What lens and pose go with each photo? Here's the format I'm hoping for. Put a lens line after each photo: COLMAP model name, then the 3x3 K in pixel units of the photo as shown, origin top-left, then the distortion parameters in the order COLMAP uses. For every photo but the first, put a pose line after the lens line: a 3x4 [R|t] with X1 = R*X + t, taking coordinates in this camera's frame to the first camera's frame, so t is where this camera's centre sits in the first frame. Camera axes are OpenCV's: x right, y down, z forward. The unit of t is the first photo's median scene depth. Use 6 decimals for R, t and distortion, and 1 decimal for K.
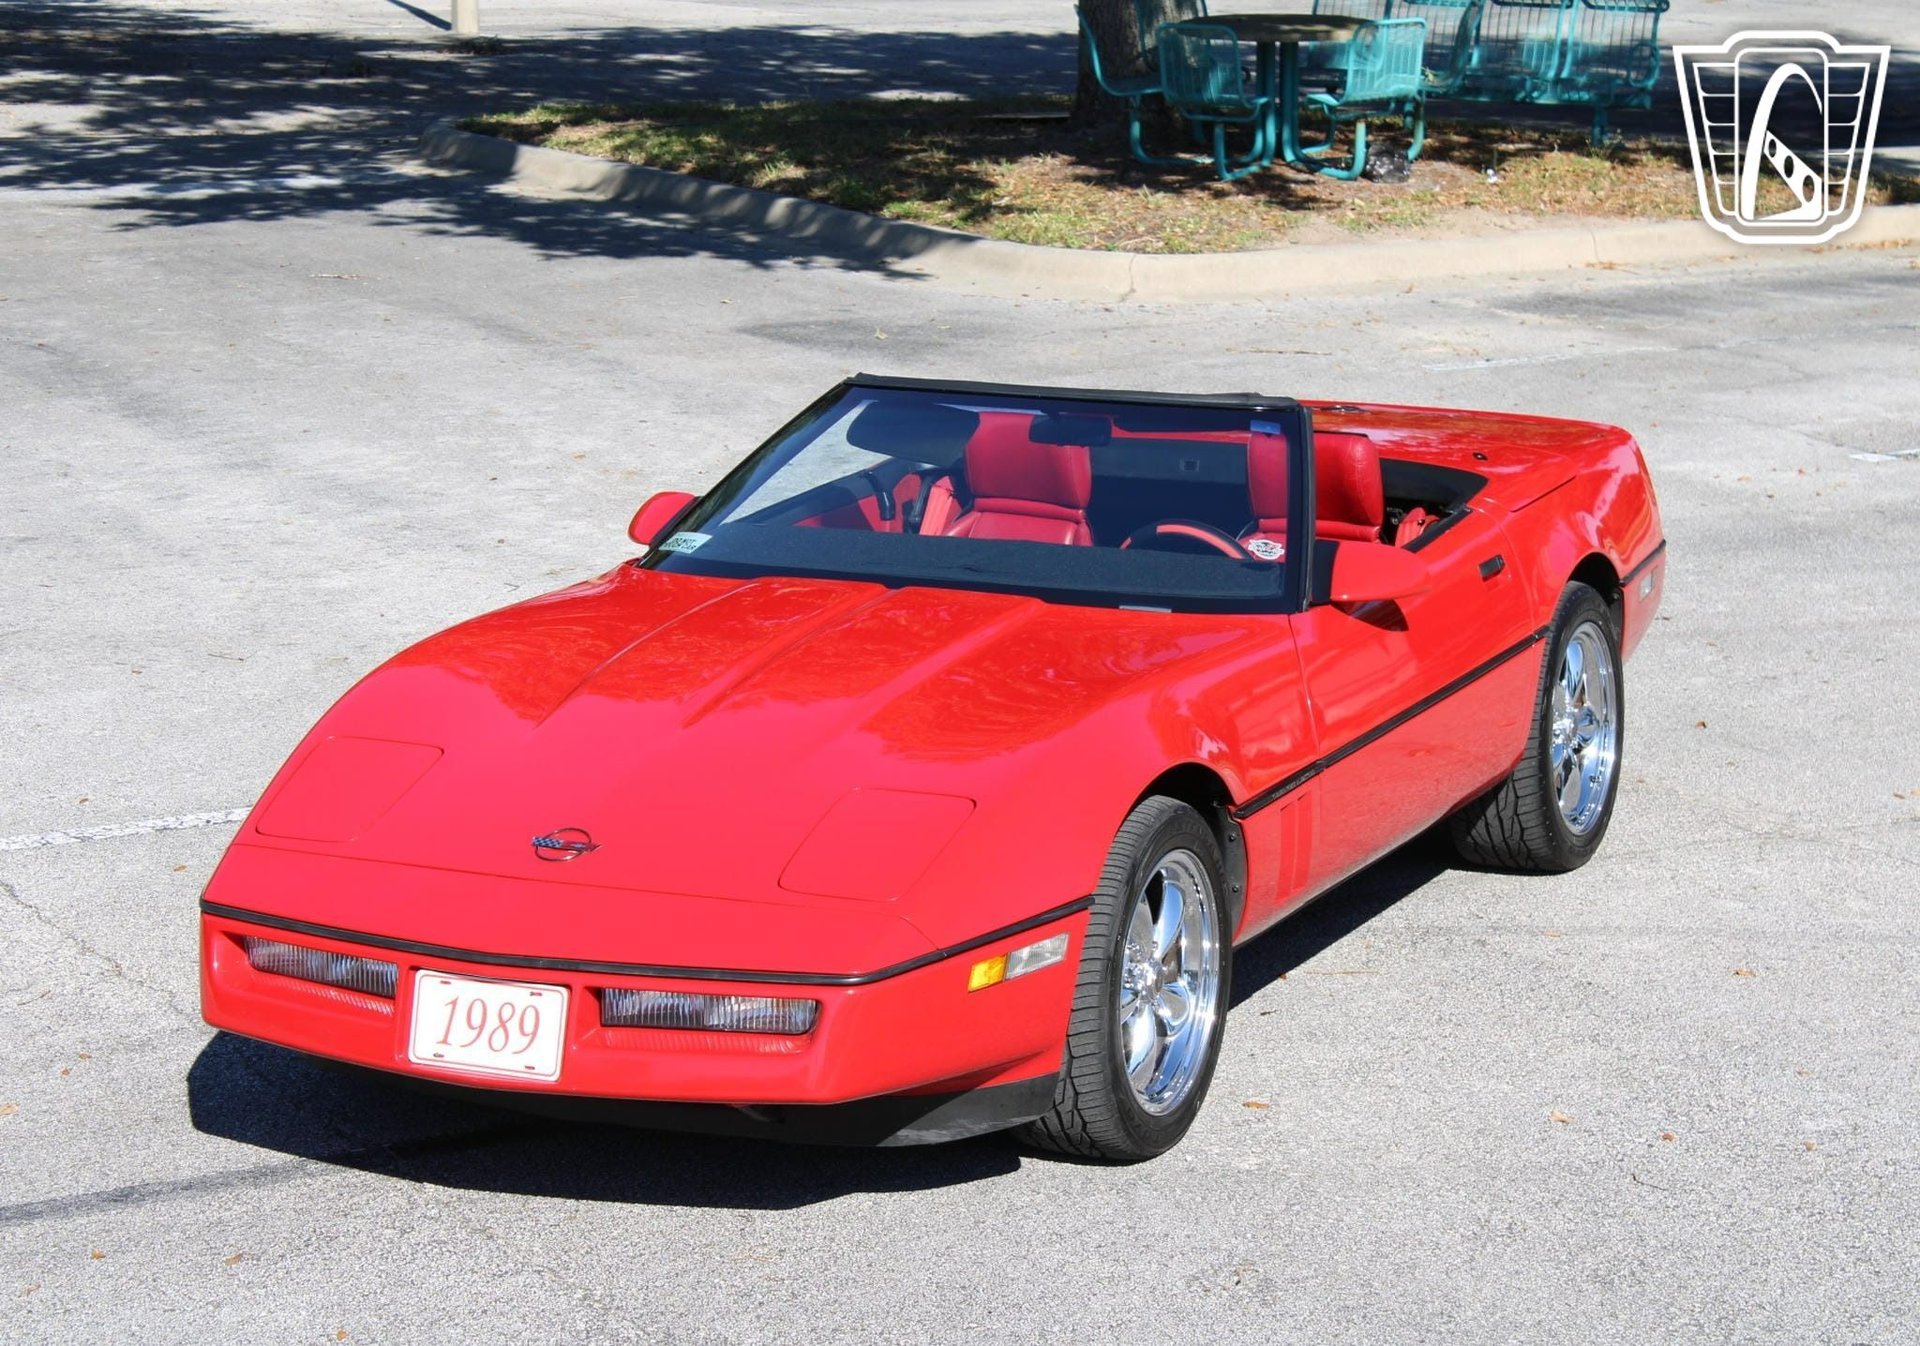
lens RADIAL K [[4648.4, 0, 955.3], [0, 4648.4, 687.8], [0, 0, 1]] dist [0.062644, 0.000000]
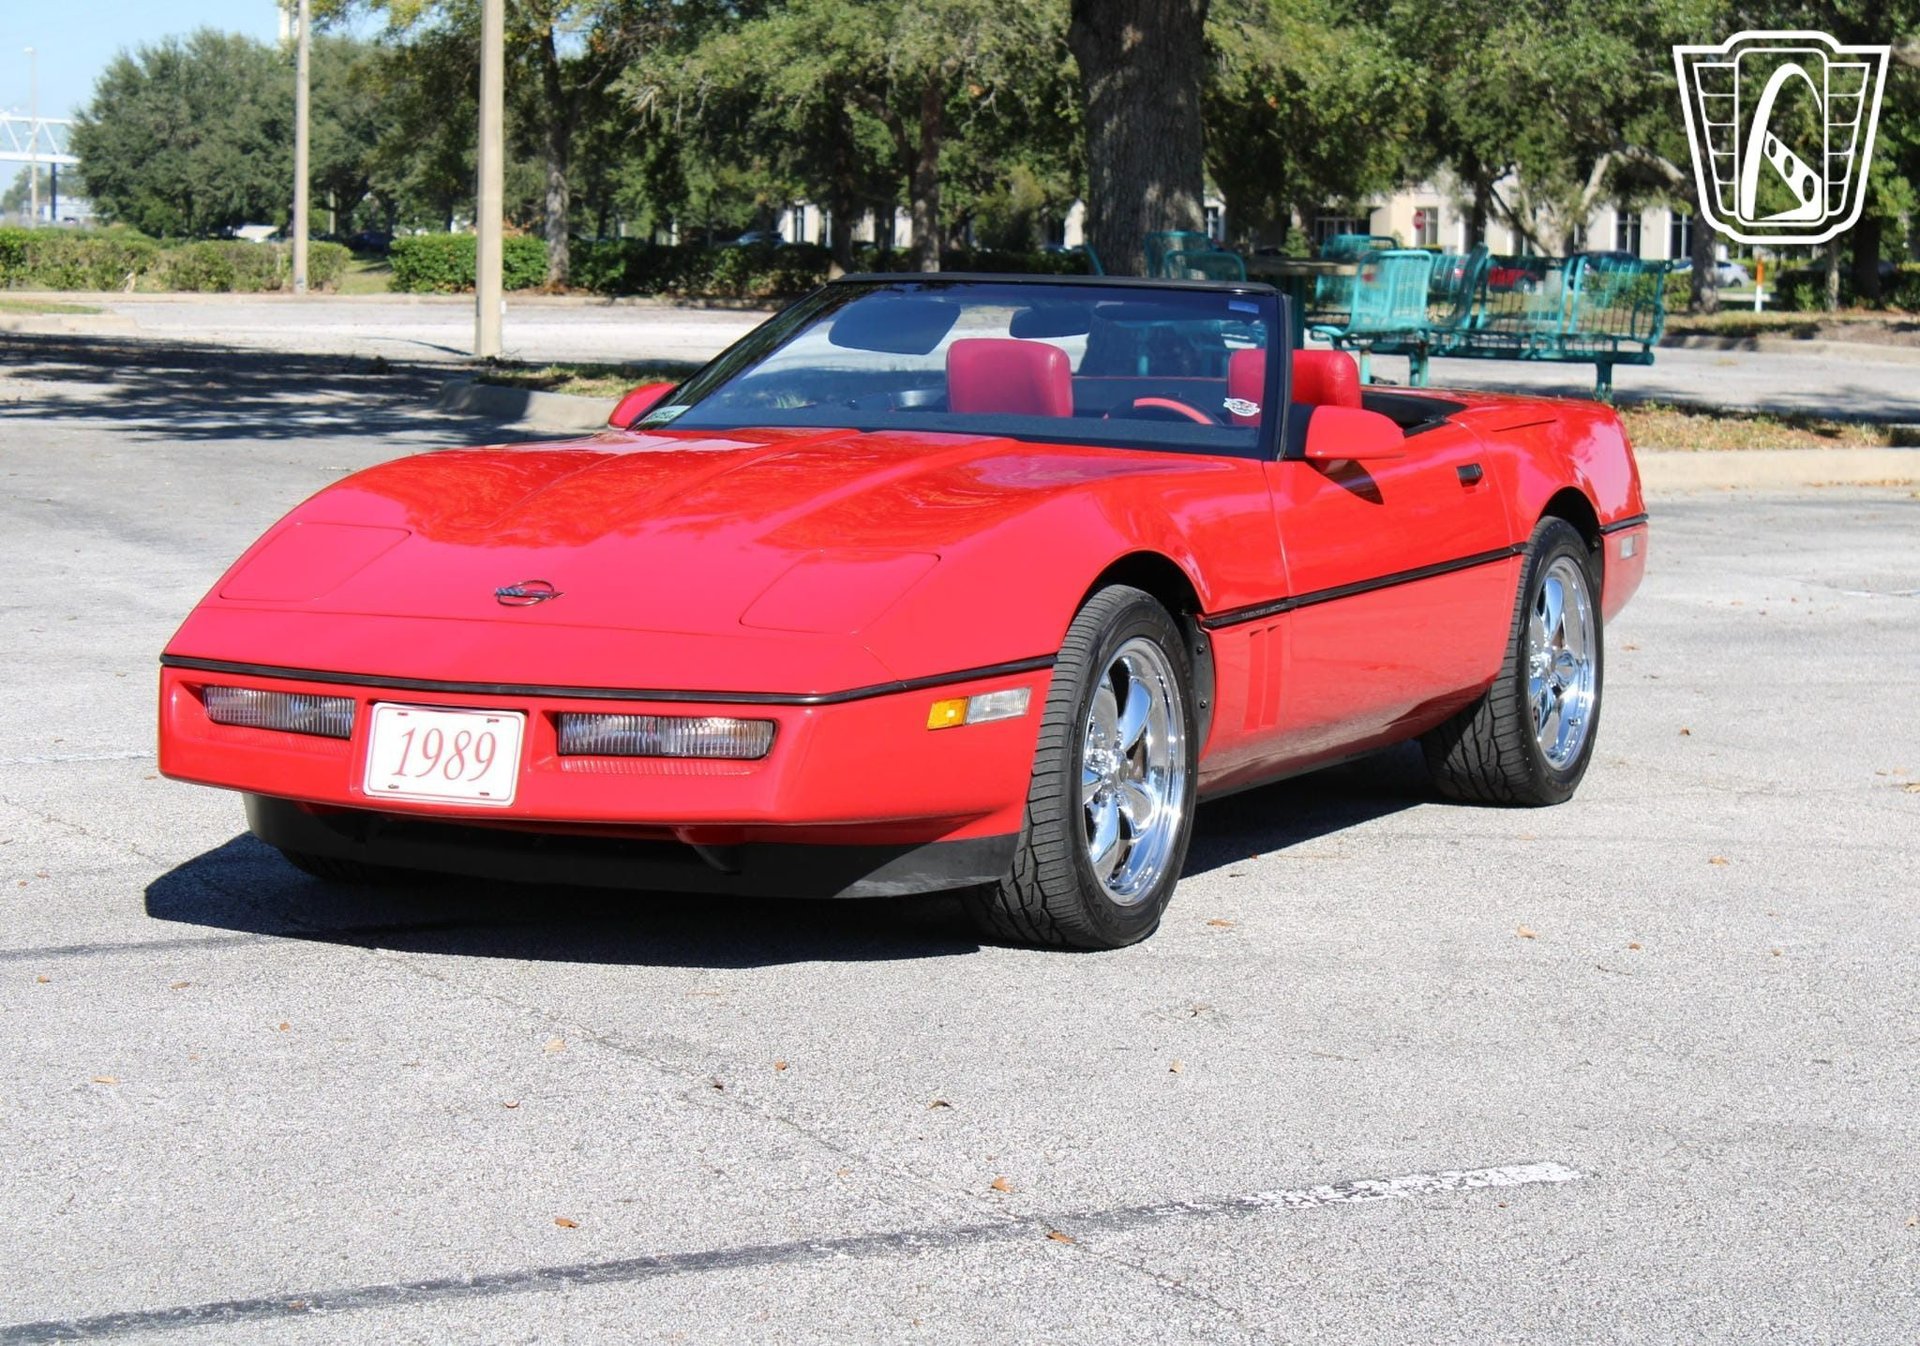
lens RADIAL K [[4648.4, 0, 944.9], [0, 4648.4, 700.0], [0, 0, 1]] dist [0.062644, 0.000000]
pose [[0.999750, 0.021424, -0.006418, 0.011874], [-0.021927, 0.995451, -0.092720, 0.141566], [0.004402, 0.092838, 0.995672, 0.009472]]
